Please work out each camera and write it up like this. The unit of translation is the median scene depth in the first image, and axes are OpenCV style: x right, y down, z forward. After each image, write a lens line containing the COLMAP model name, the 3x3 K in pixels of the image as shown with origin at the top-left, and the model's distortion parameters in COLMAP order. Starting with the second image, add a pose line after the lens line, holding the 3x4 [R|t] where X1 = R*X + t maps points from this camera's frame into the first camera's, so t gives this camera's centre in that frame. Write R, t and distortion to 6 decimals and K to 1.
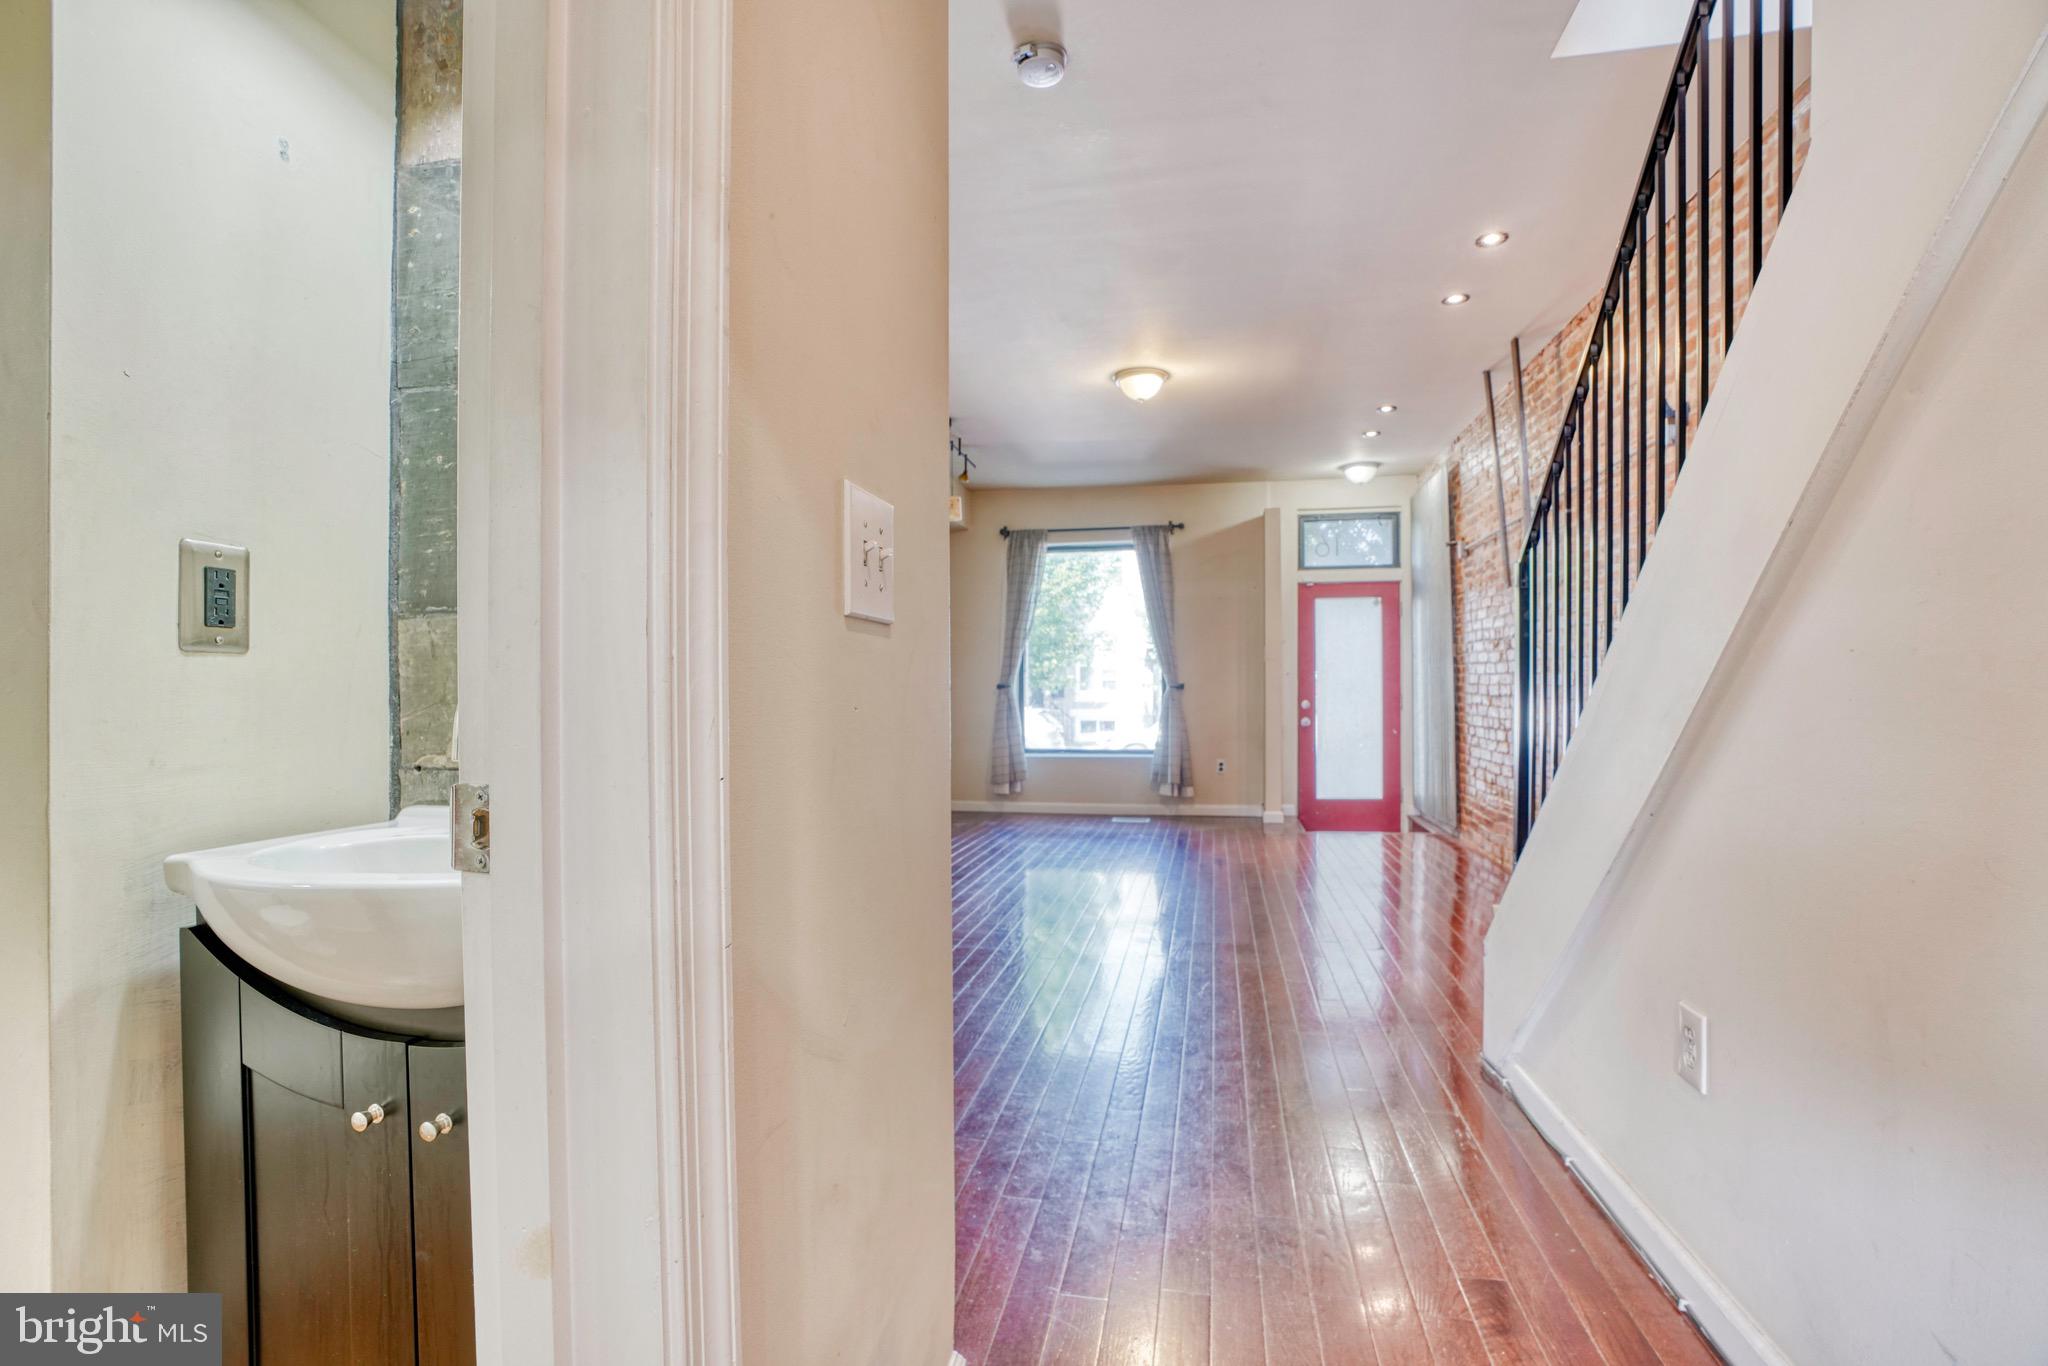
lens RADIAL K [[946.6, 0, 1008.4], [0, 946.6, 690.9], [0, 0, 1]] dist [-0.072081, 0.029151]
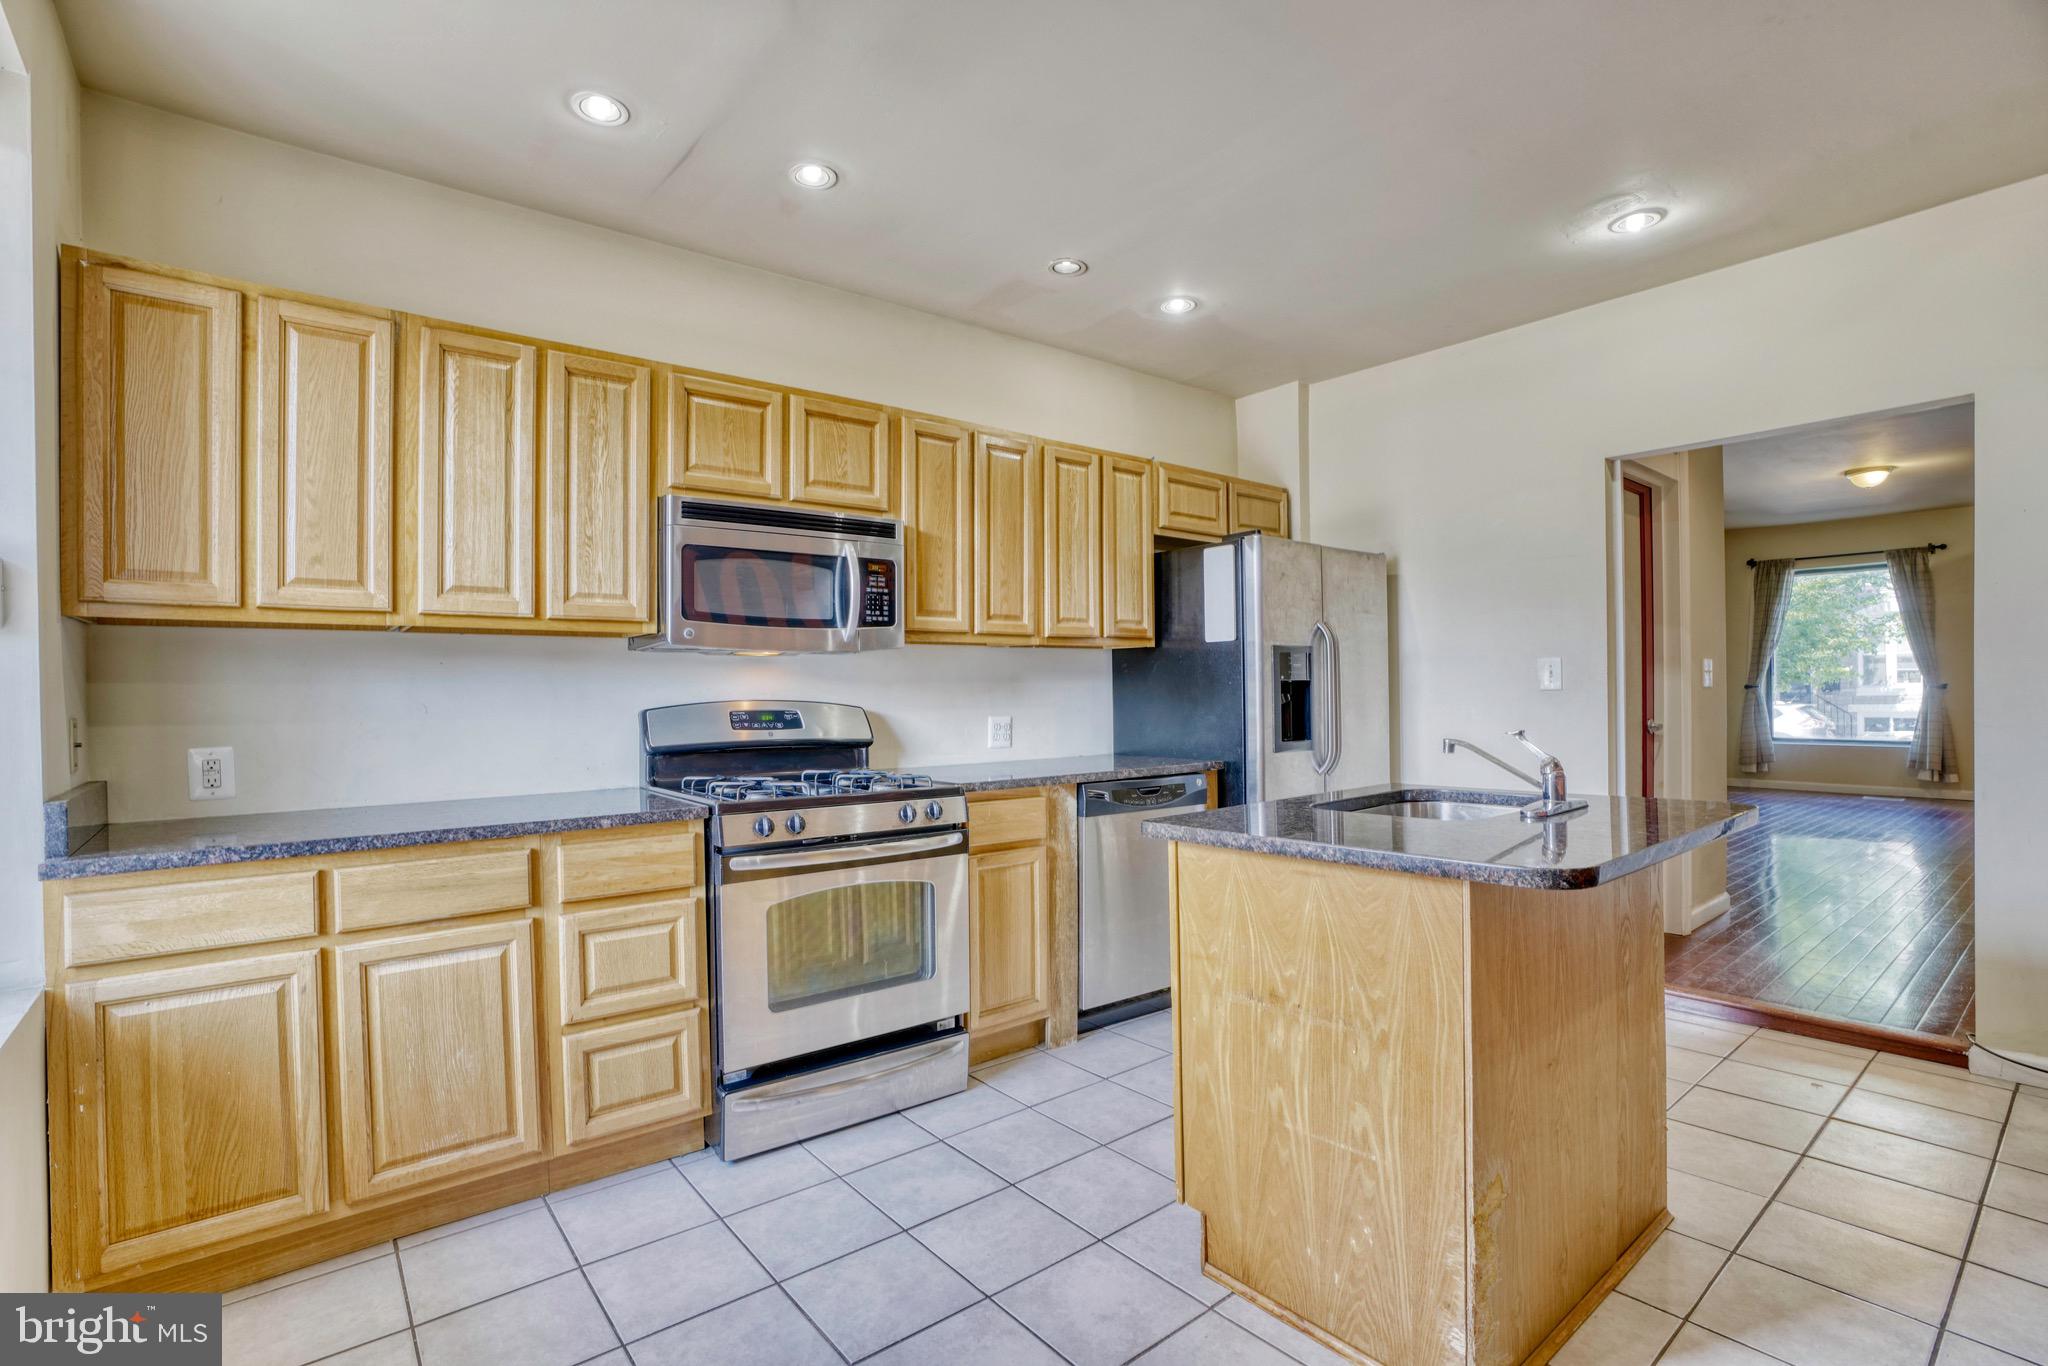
lens RADIAL K [[940.3, 0, 1053.5], [0, 940.3, 689.8], [0, 0, 1]] dist [-0.037989, 0.023373]
pose [[0.793299, -0.002739, -0.608826, 0.010047], [0.006713, 0.999968, 0.004248, -0.012637], [0.608795, -0.007457, 0.793293, -0.554682]]
